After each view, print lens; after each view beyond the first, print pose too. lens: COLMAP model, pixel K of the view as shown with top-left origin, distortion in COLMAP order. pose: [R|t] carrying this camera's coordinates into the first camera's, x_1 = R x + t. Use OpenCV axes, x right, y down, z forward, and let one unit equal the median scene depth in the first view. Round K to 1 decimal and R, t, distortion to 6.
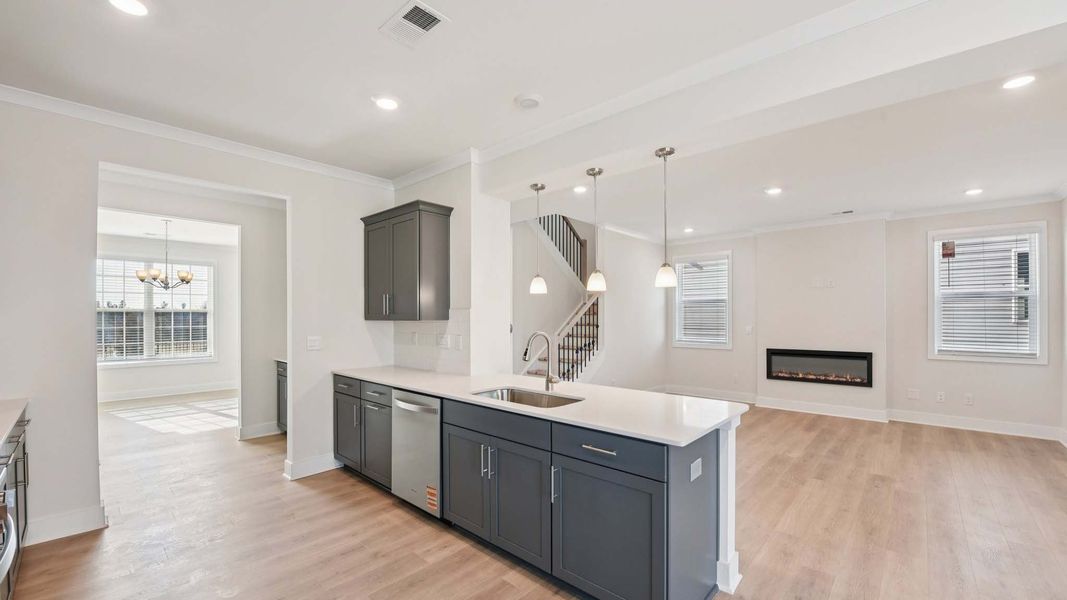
lens RADIAL K [[429.2, 0, 534.0], [0, 429.2, 313.8], [0, 0, 1]] dist [-0.015294, -0.000524]
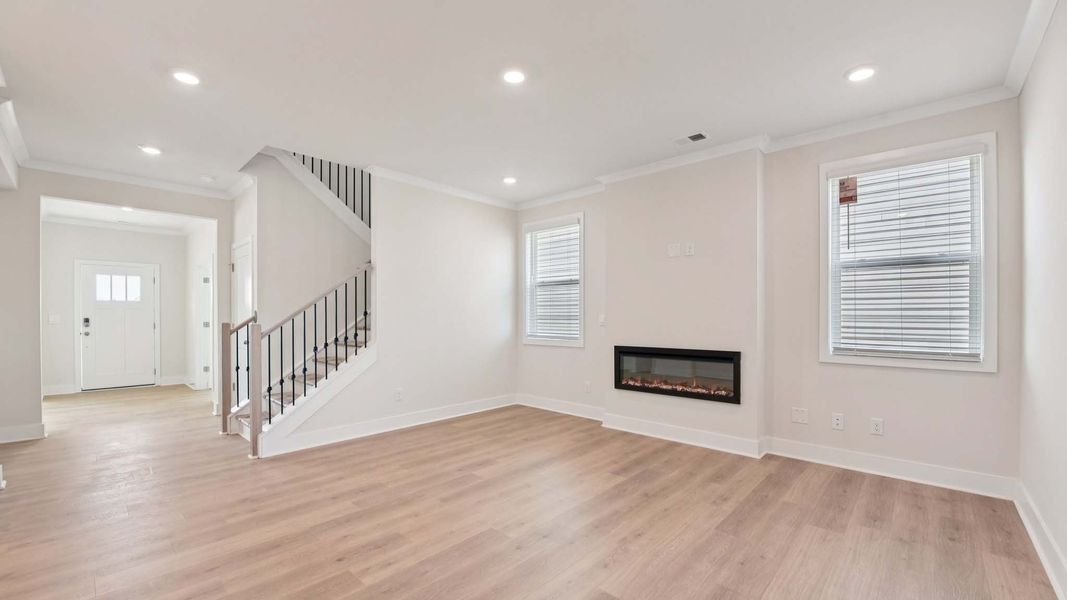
lens RADIAL K [[429.2, 0, 534.0], [0, 429.2, 313.8], [0, 0, 1]] dist [-0.015294, -0.000524]
pose [[0.999931, 0.002498, -0.011496, 0.481845], [-0.002502, 0.999997, -0.000353, 0.033408], [0.011495, 0.000382, 0.999934, 0.329832]]
